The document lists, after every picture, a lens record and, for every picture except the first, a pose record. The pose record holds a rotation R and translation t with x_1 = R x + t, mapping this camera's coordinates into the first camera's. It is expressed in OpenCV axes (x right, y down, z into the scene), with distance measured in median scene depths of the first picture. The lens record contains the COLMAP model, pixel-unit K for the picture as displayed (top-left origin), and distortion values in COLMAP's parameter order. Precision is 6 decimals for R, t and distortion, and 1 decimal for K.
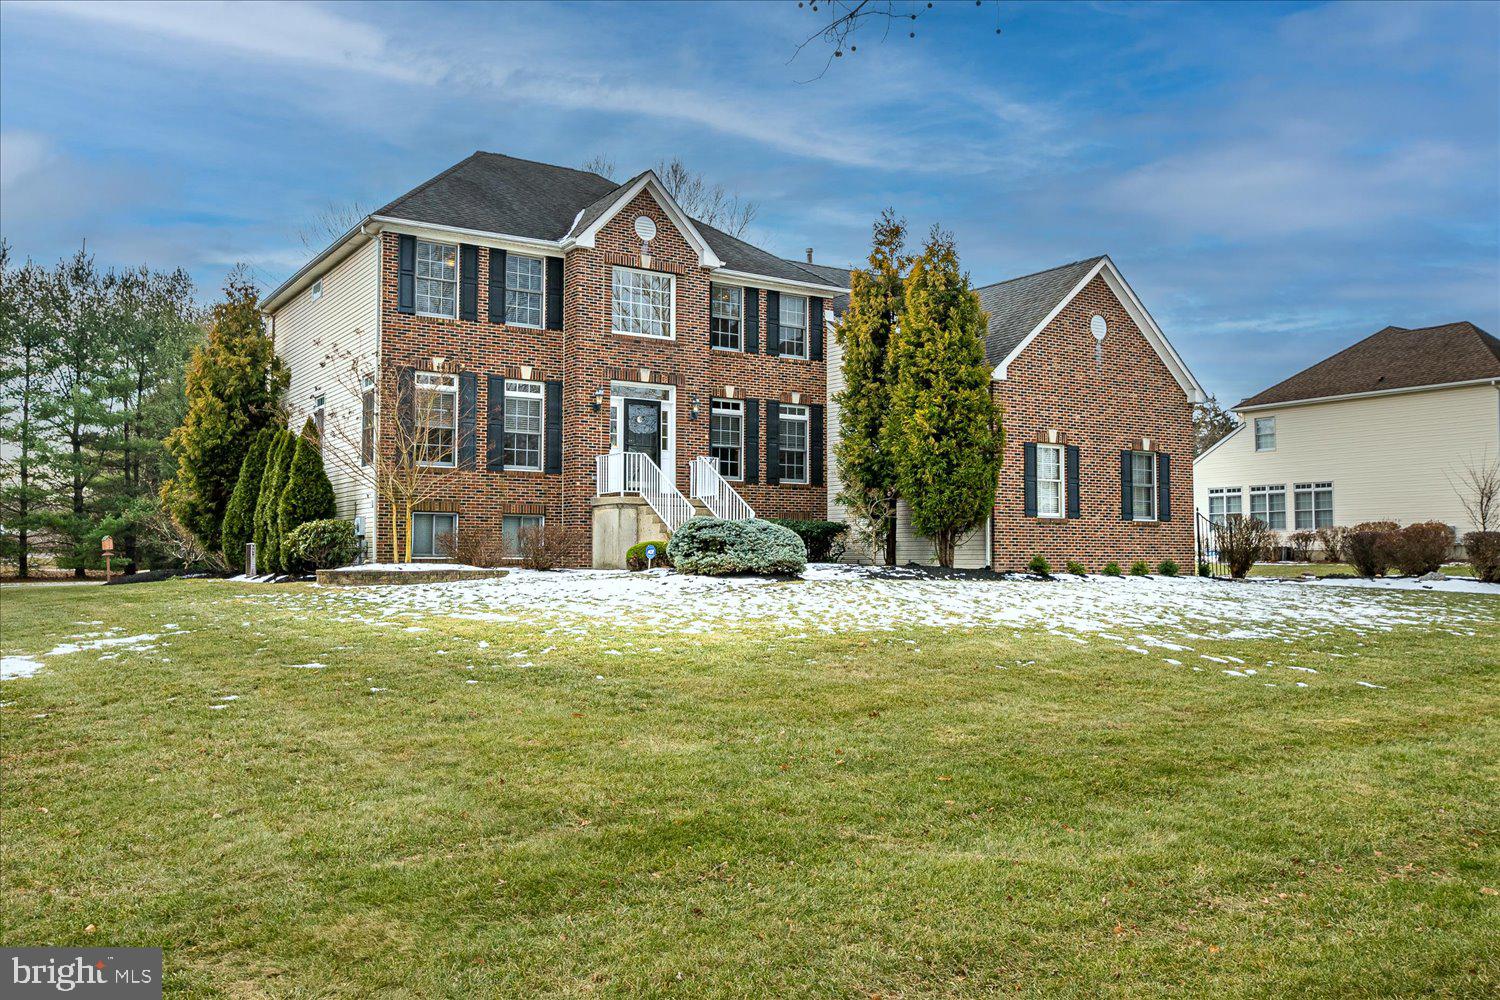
lens RADIAL K [[1219.5, 0, 745.9], [0, 1219.5, 499.1], [0, 0, 1]] dist [-0.000925, -0.004704]
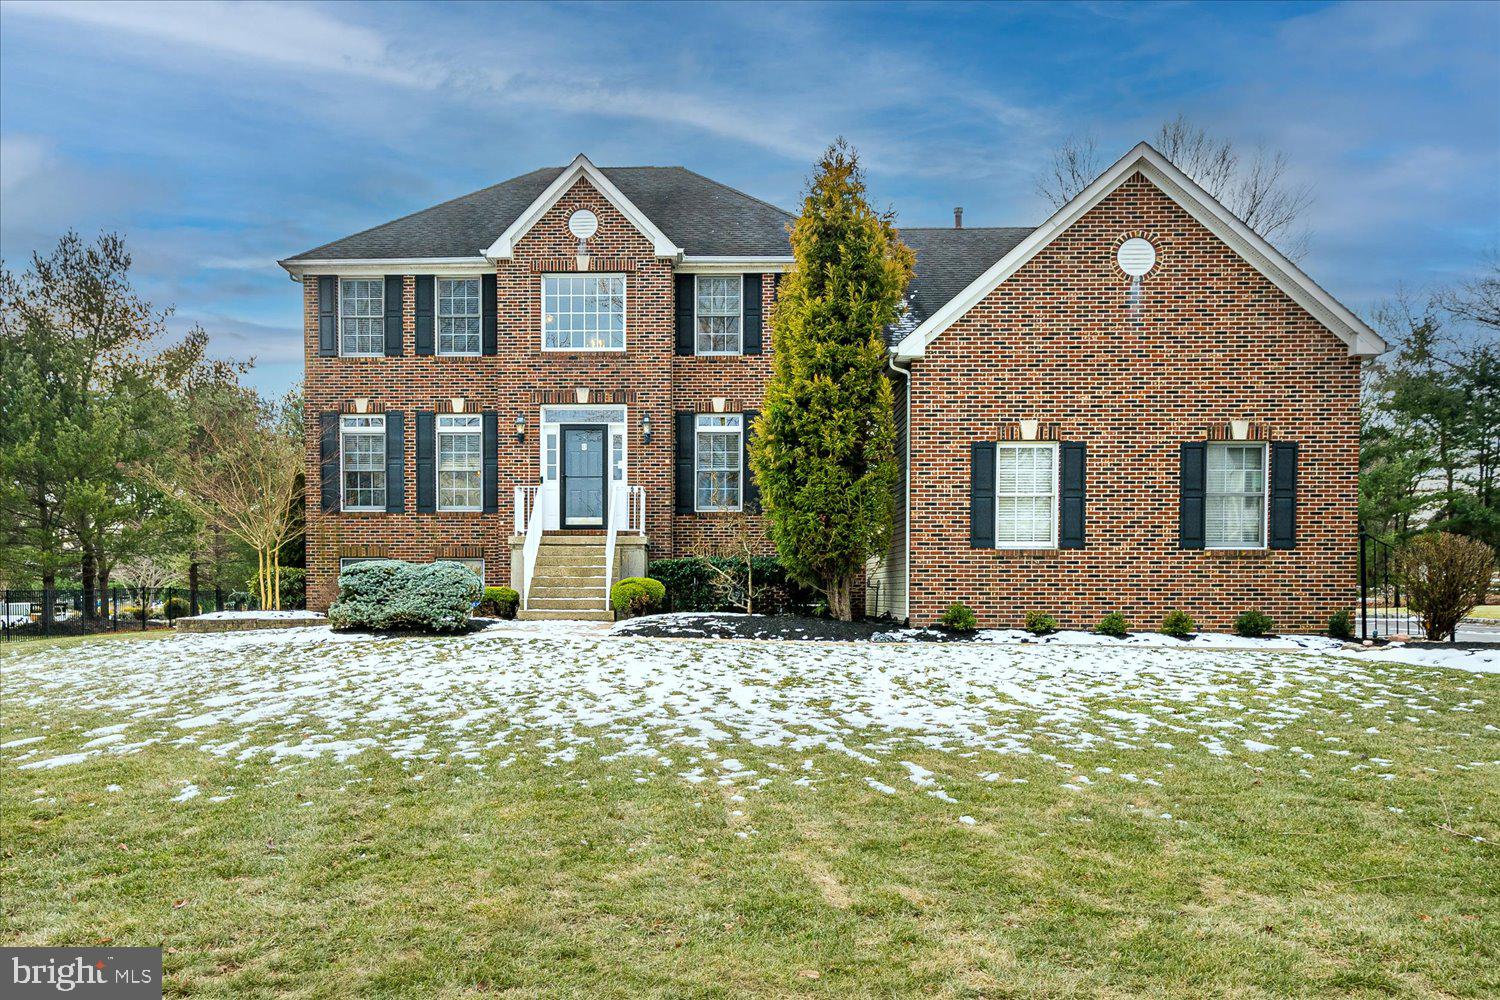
lens RADIAL K [[1219.5, 0, 688.4], [0, 1219.5, 625.6], [0, 0, 1]] dist [-0.000925, -0.004704]
pose [[0.819681, 0.014229, -0.572644, 0.491459], [0.029188, 0.997355, 0.066563, 0.006977], [0.572077, -0.071275, 0.817097, 0.323533]]
